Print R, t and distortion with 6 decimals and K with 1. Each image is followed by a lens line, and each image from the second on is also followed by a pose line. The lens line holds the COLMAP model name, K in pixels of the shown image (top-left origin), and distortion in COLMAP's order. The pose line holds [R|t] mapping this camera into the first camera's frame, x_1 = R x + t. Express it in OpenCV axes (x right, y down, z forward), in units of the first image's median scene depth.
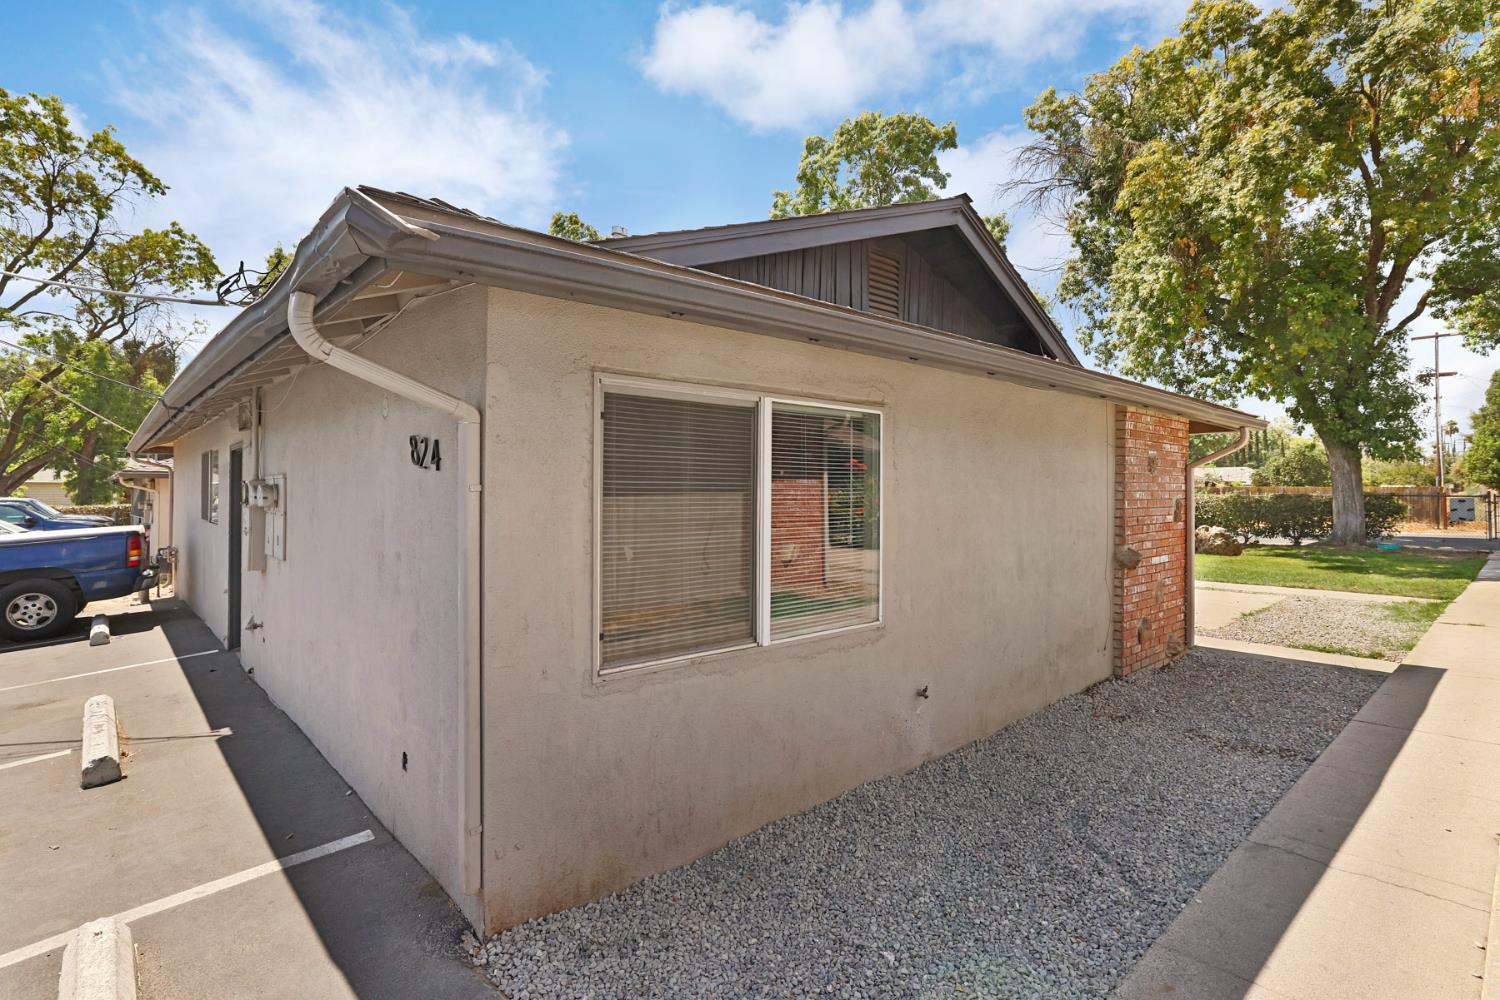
lens RADIAL K [[740.0, 0, 742.4], [0, 740.0, 483.0], [0, 0, 1]] dist [-0.045535, 0.026081]
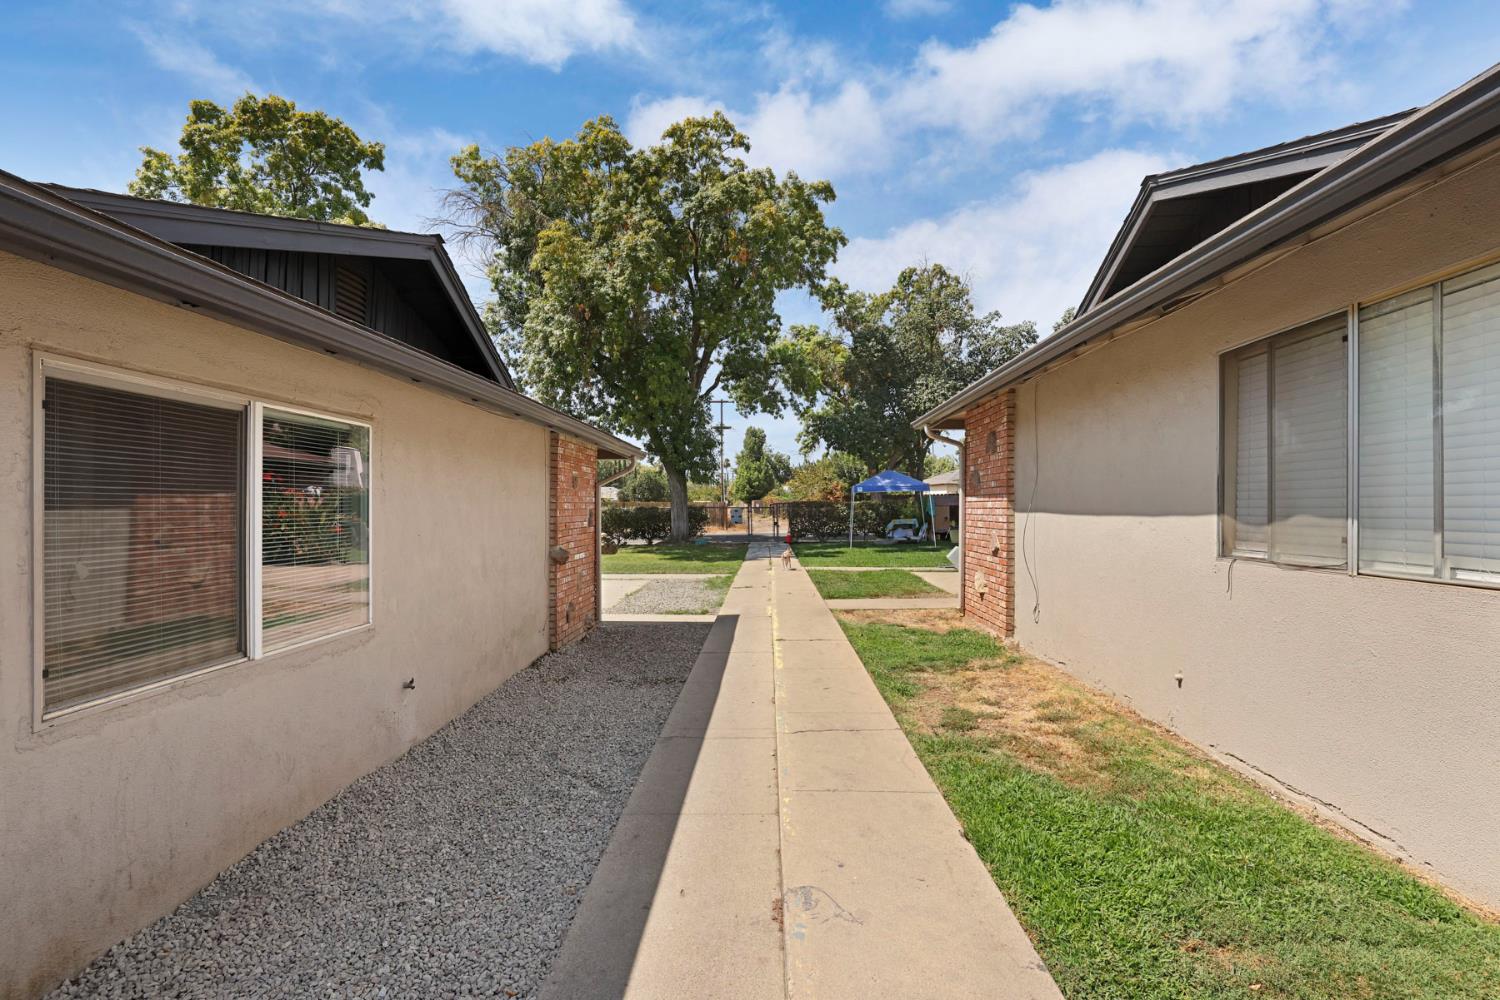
lens RADIAL K [[675.0, 0, 742.9], [0, 675.0, 508.4], [0, 0, 1]] dist [-0.050145, 0.022179]
pose [[0.696723, -0.006566, 0.717310, -0.032823], [-0.003006, 0.999923, 0.012073, 0.002413], [-0.717334, -0.010568, 0.696650, -0.012709]]
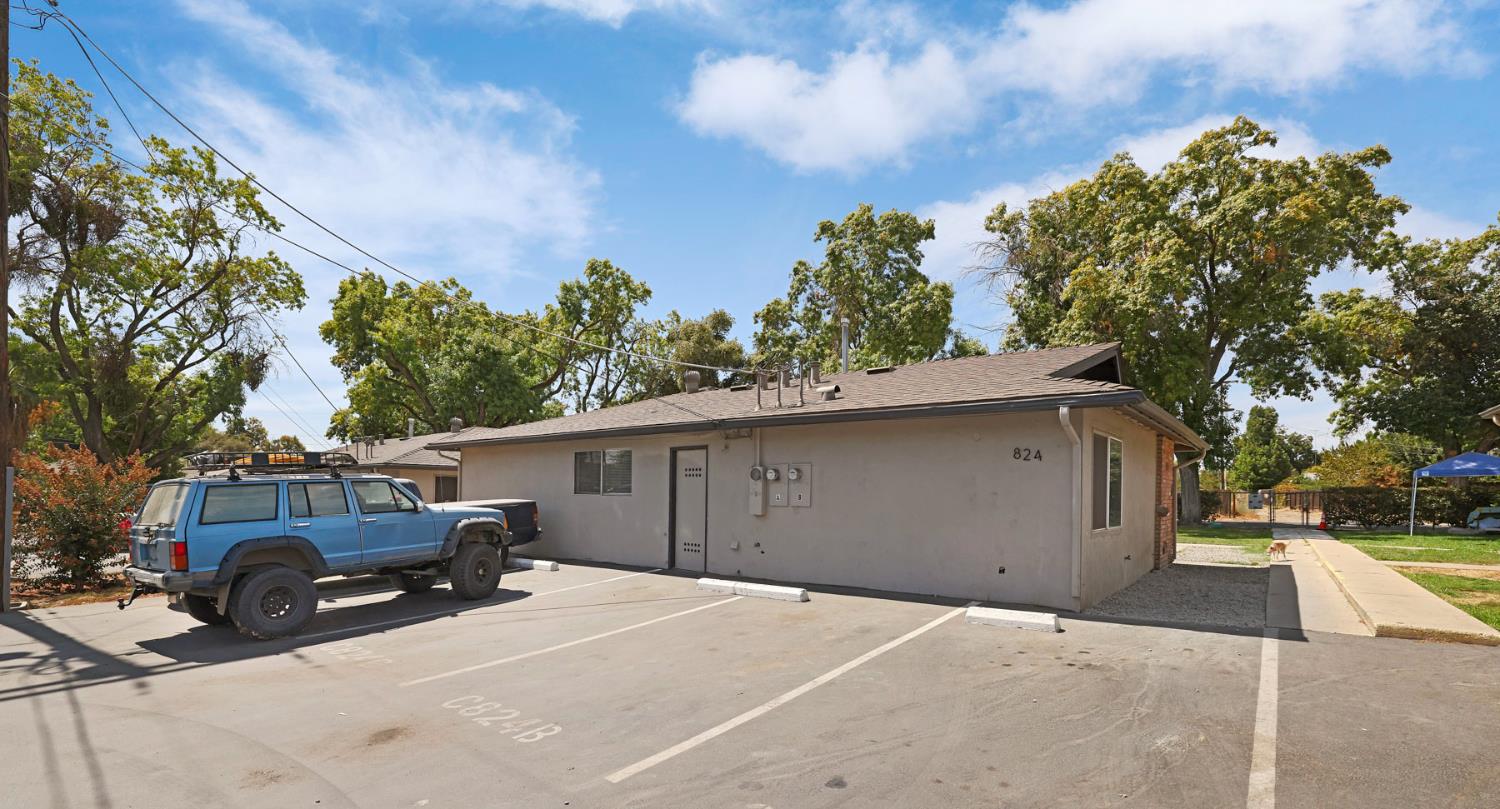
lens RADIAL K [[673.7, 0, 723.0], [0, 673.7, 491.8], [0, 0, 1]] dist [-0.047170, 0.015781]
pose [[0.989857, 0.009046, 0.141776, -0.378627], [-0.010150, 0.999924, 0.007065, 0.018602], [-0.141701, -0.008432, 0.989874, -0.263127]]
